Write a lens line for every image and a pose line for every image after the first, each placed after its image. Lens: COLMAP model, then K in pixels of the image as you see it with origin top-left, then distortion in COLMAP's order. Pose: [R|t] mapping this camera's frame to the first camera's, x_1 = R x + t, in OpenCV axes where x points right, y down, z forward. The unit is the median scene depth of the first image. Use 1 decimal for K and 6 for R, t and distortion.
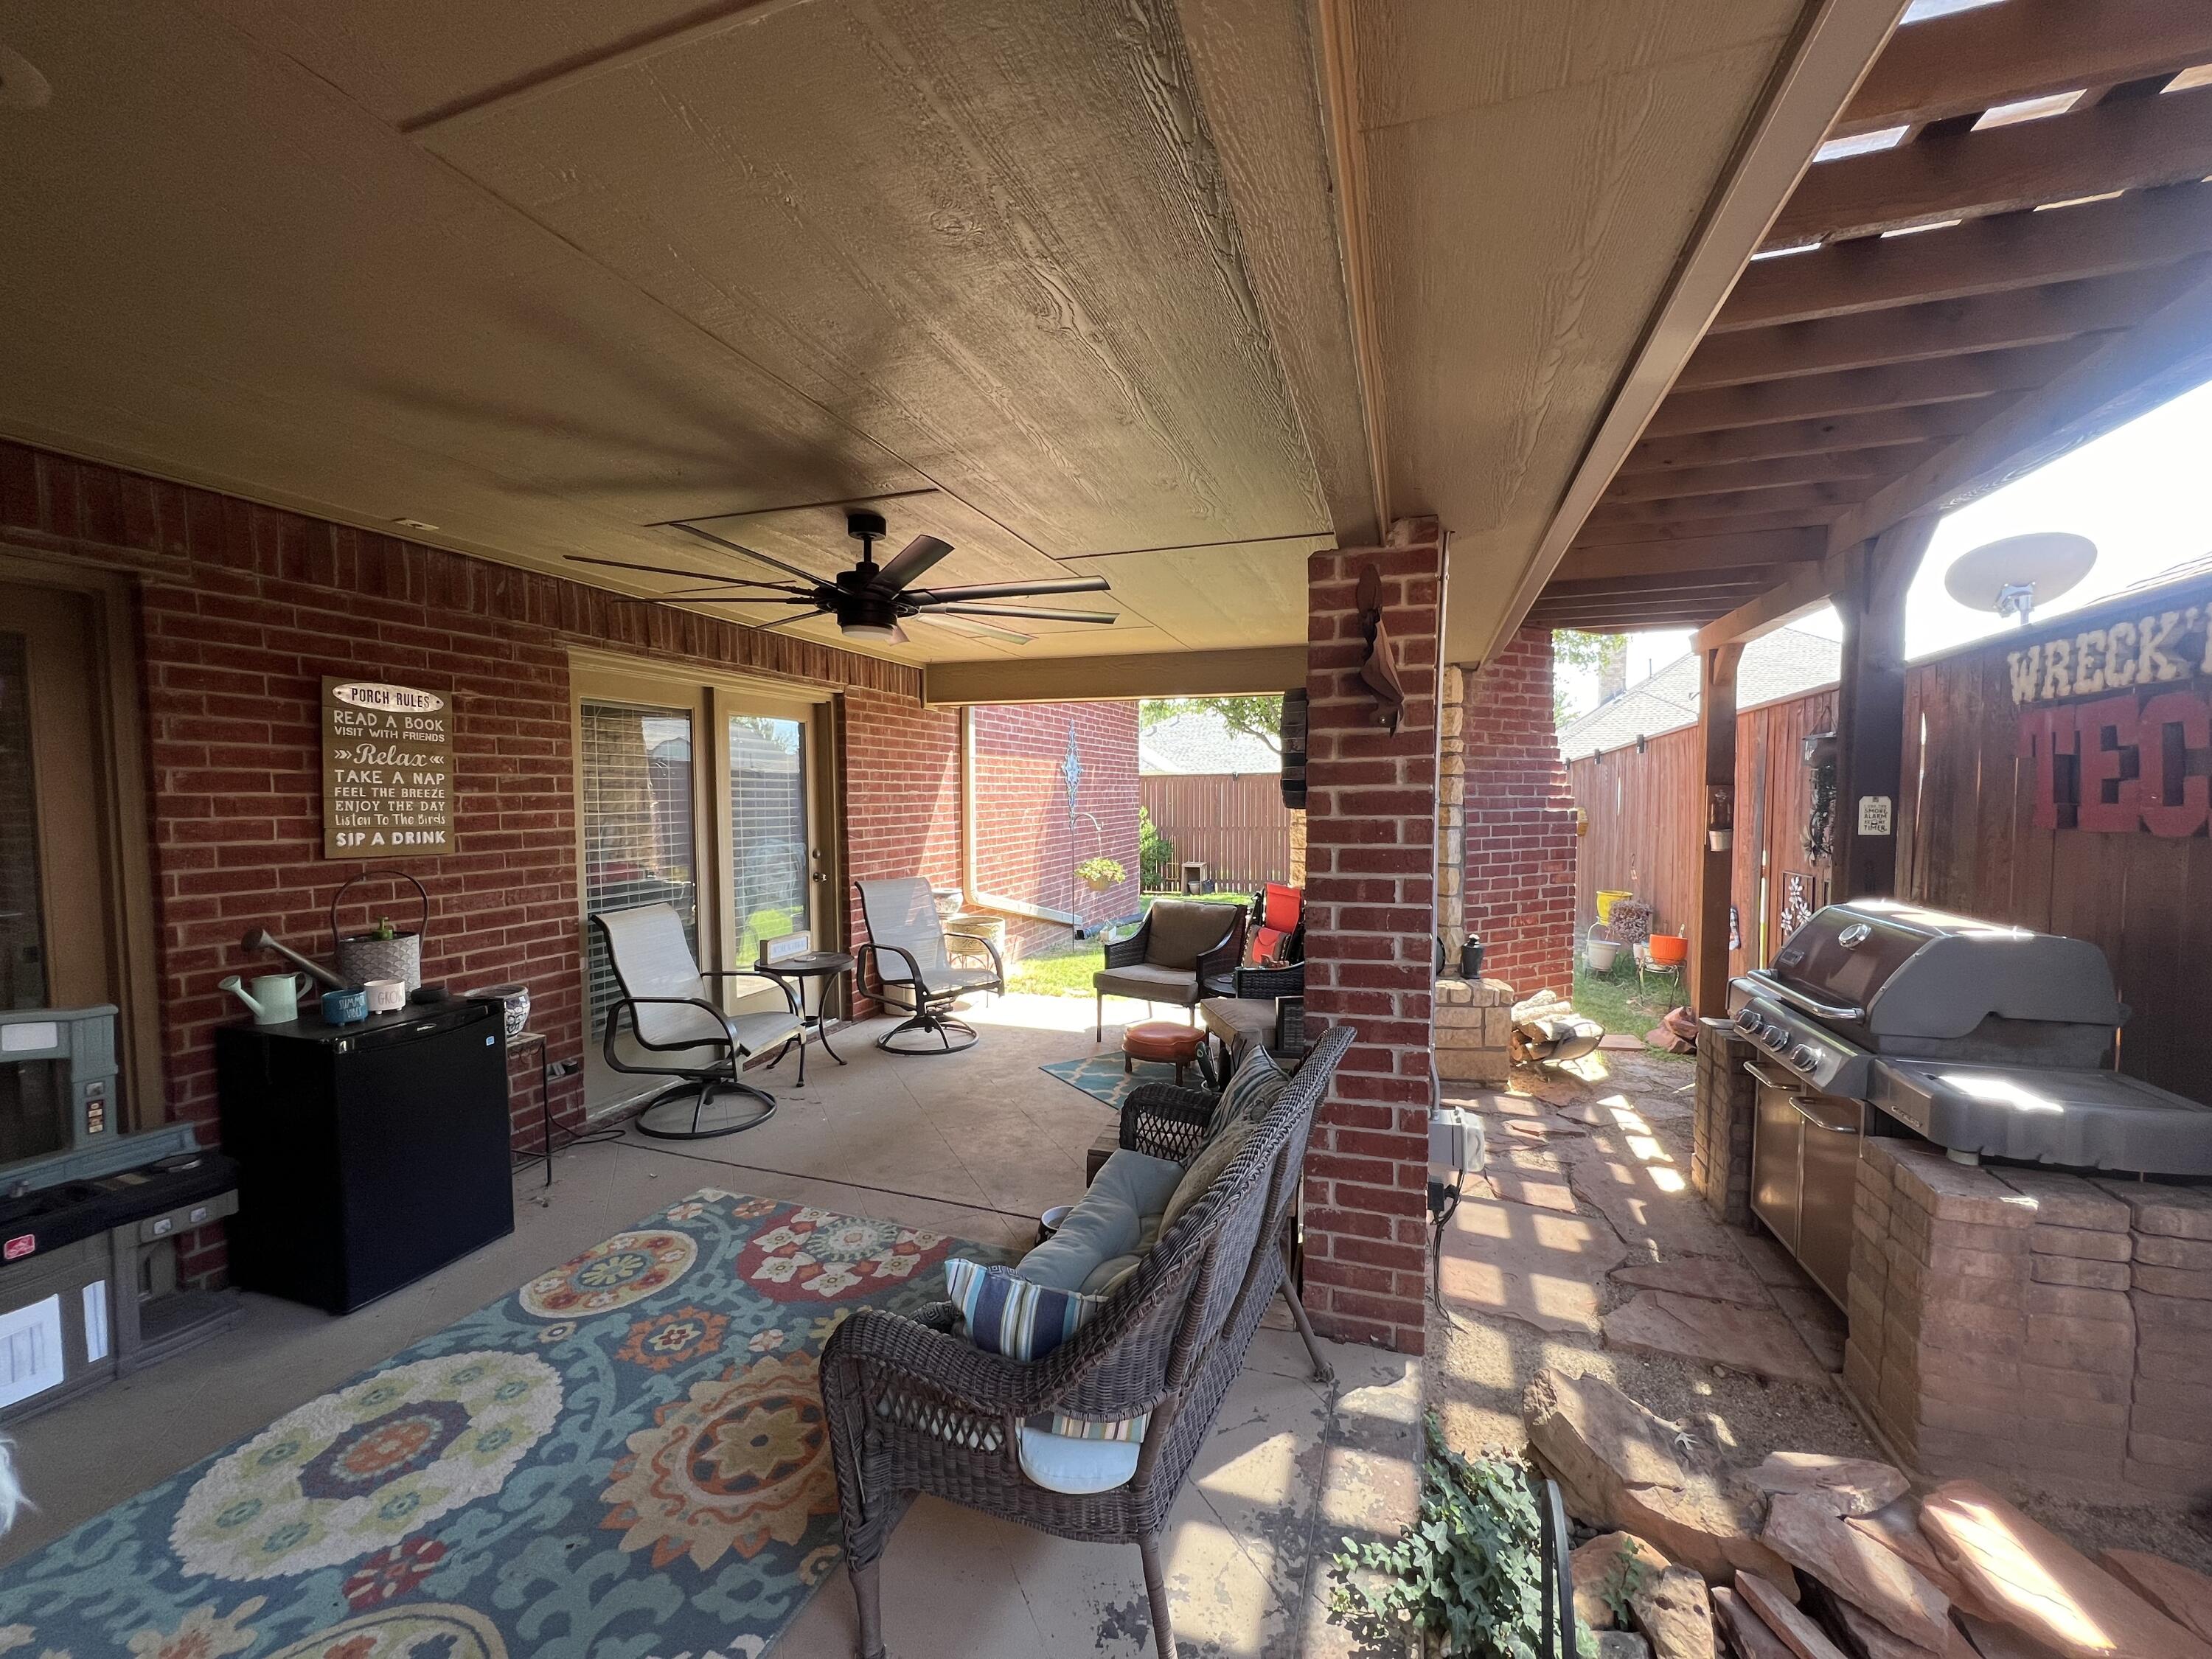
lens RADIAL K [[884.8, 0, 1105.6], [0, 884.8, 838.7], [0, 0, 1]] dist [-0.002404, 0.000514]
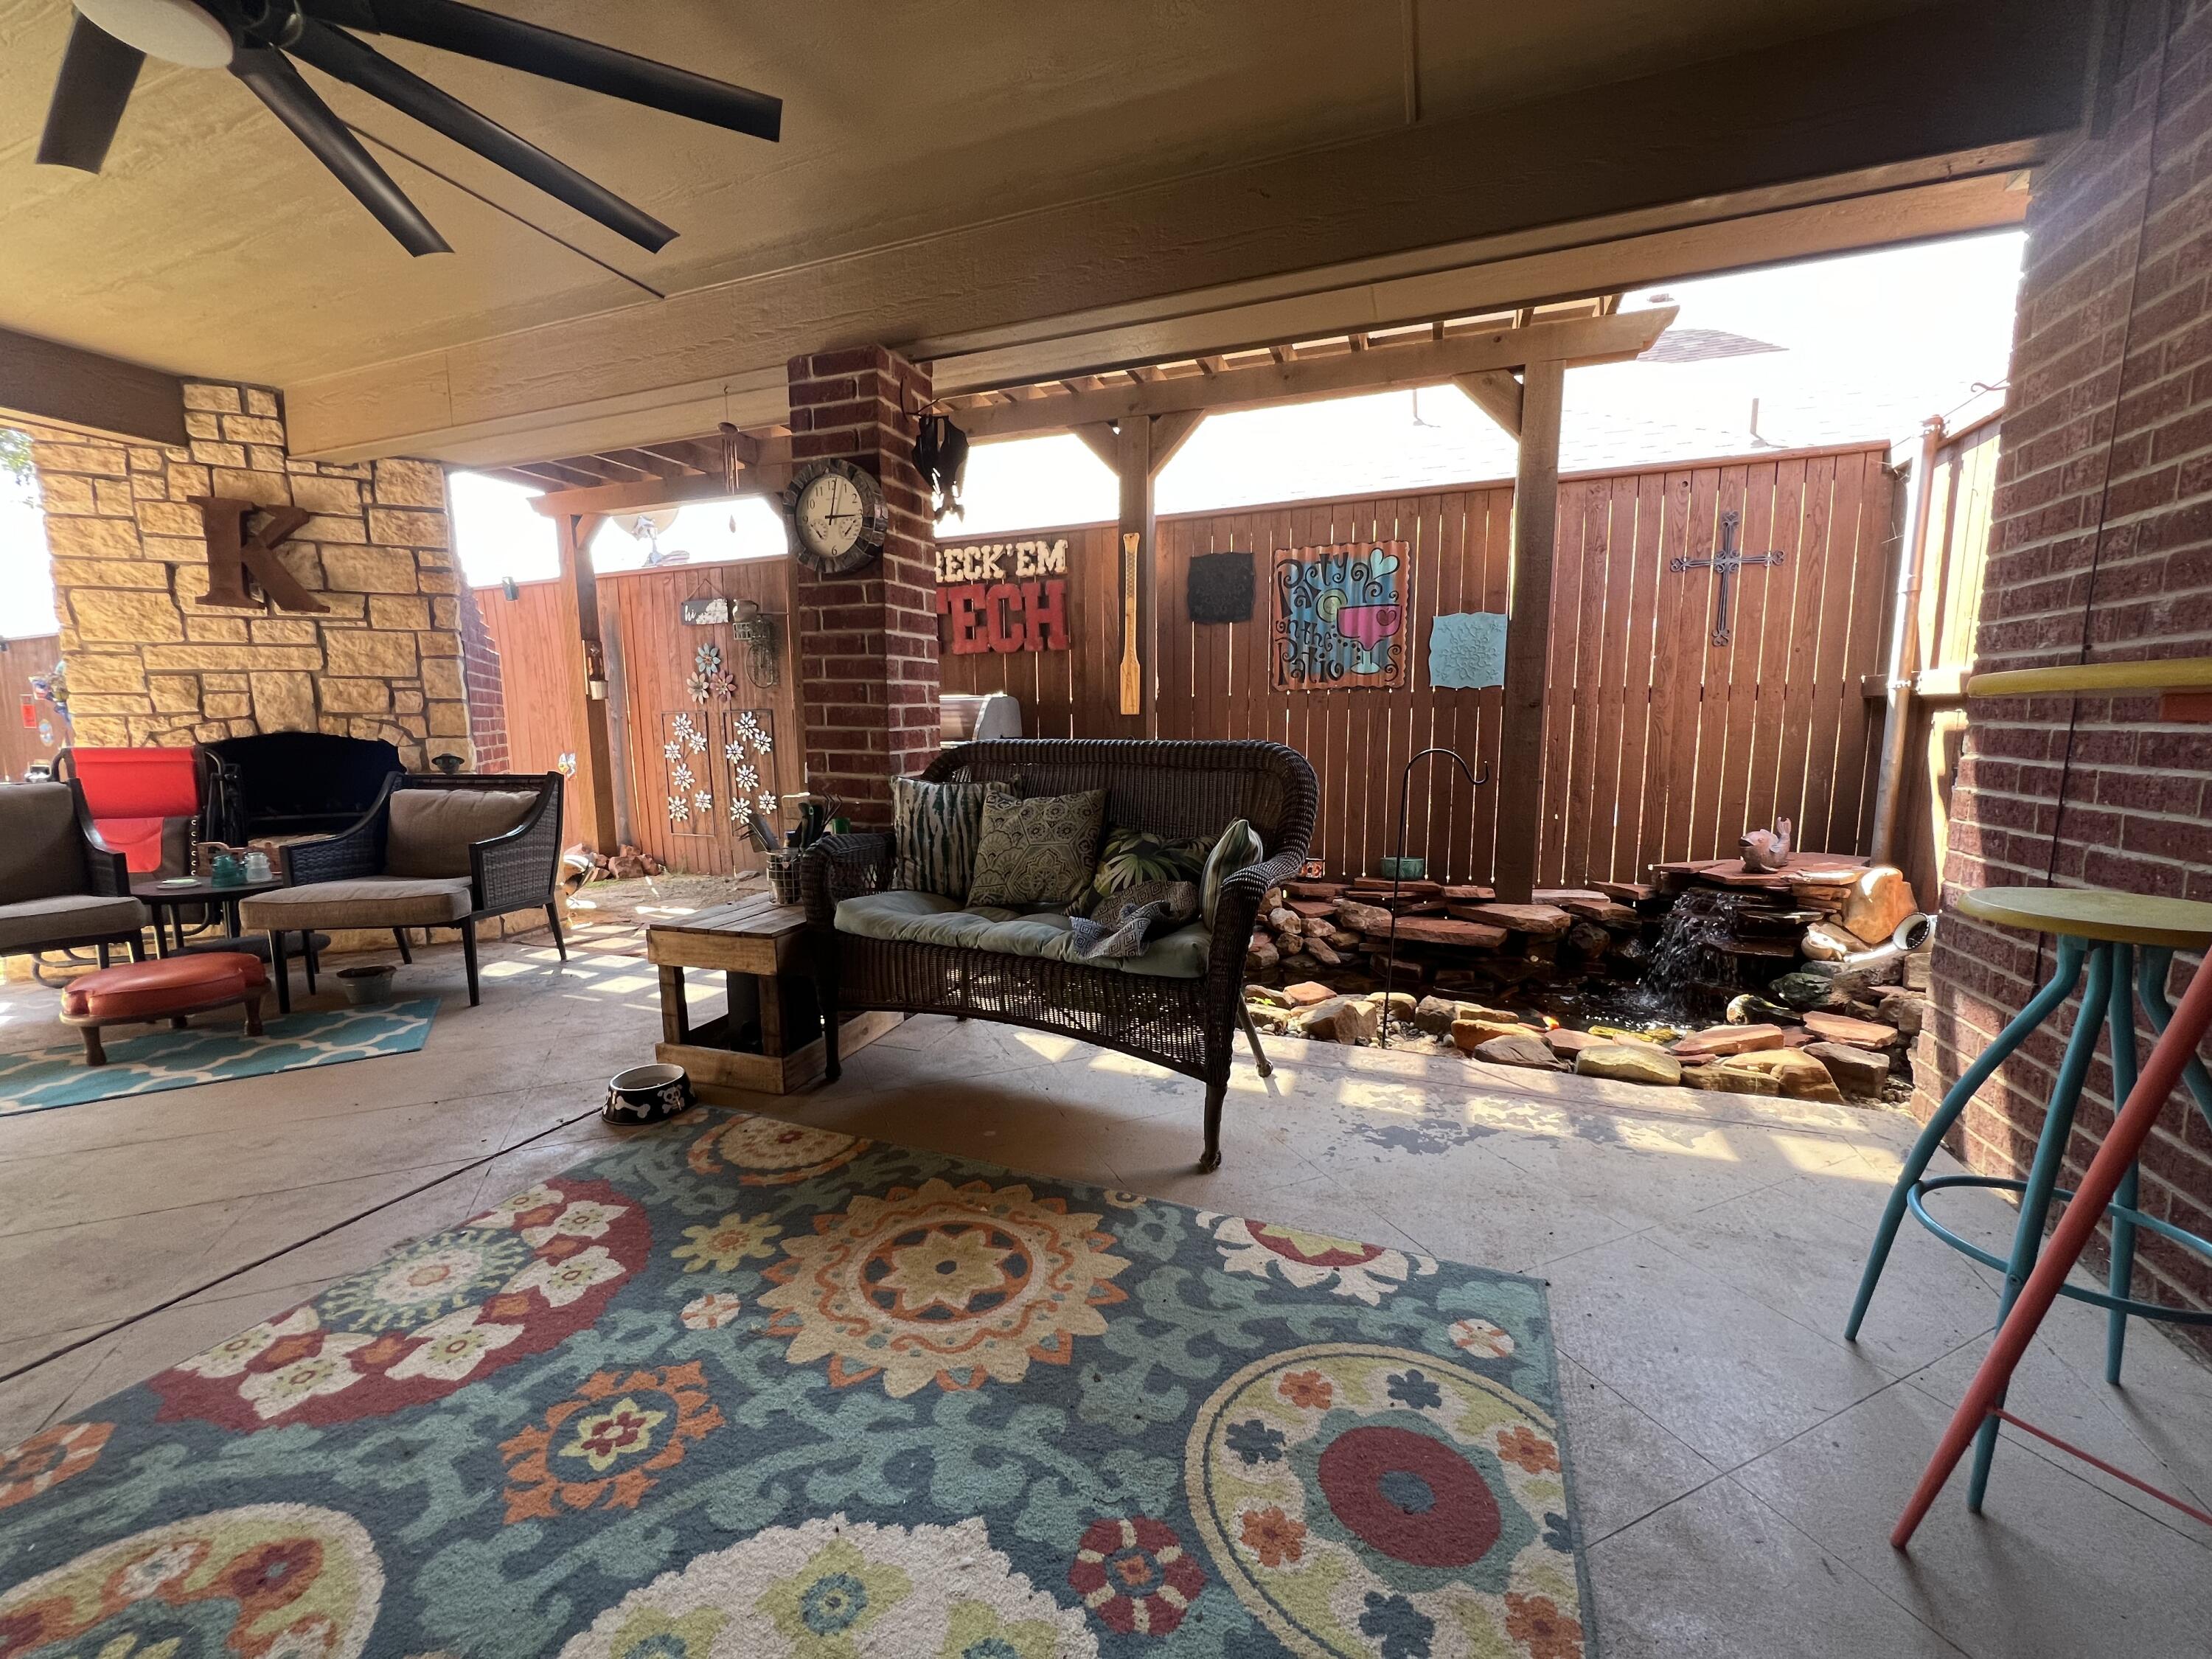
lens RADIAL K [[884.8, 0, 1105.6], [0, 884.8, 838.7], [0, 0, 1]] dist [-0.002404, 0.000514]
pose [[0.020799, -0.129383, 0.991376, -0.860338], [0.057837, 0.990086, 0.128001, 0.161067], [-0.998109, 0.054676, 0.028076, 0.625311]]
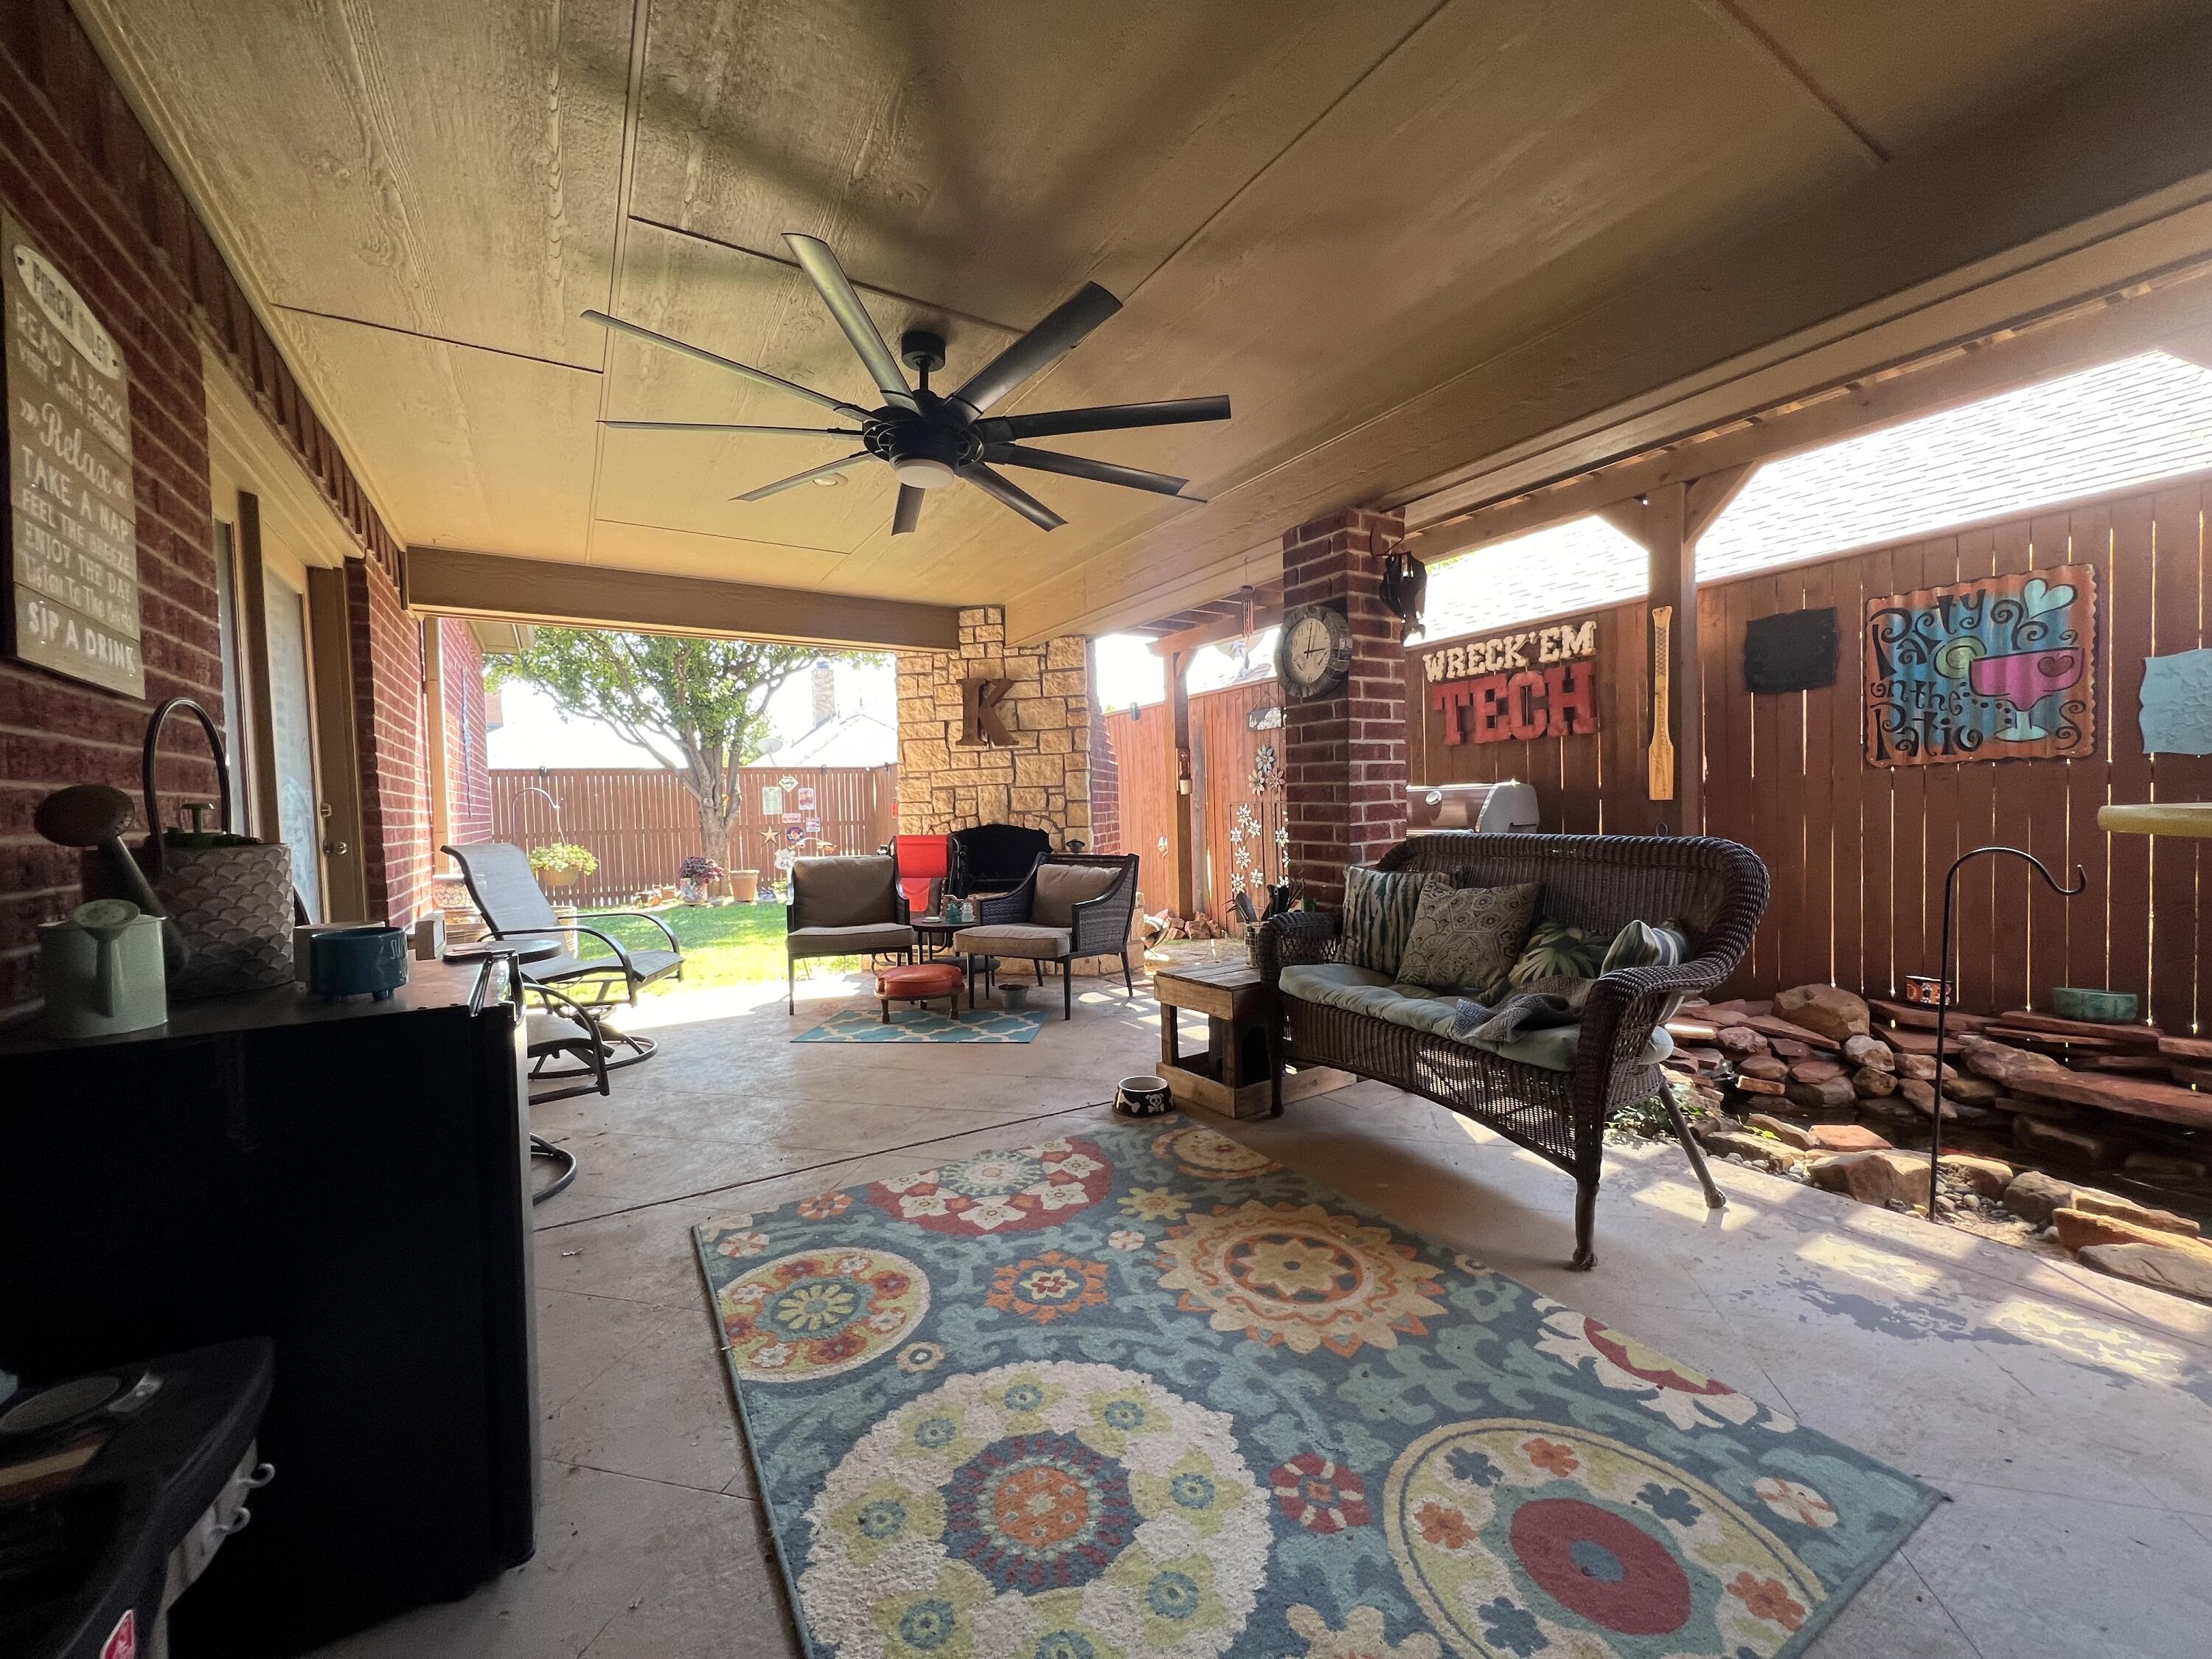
lens RADIAL K [[886.5, 0, 1102.4], [0, 886.5, 838.2], [0, 0, 1]] dist [-0.000878, 0.000239]
pose [[0.627846, -0.039240, 0.777348, -0.973143], [0.064539, 0.997914, -0.001752, 0.151234], [-0.775657, 0.051269, 0.629069, 0.399201]]
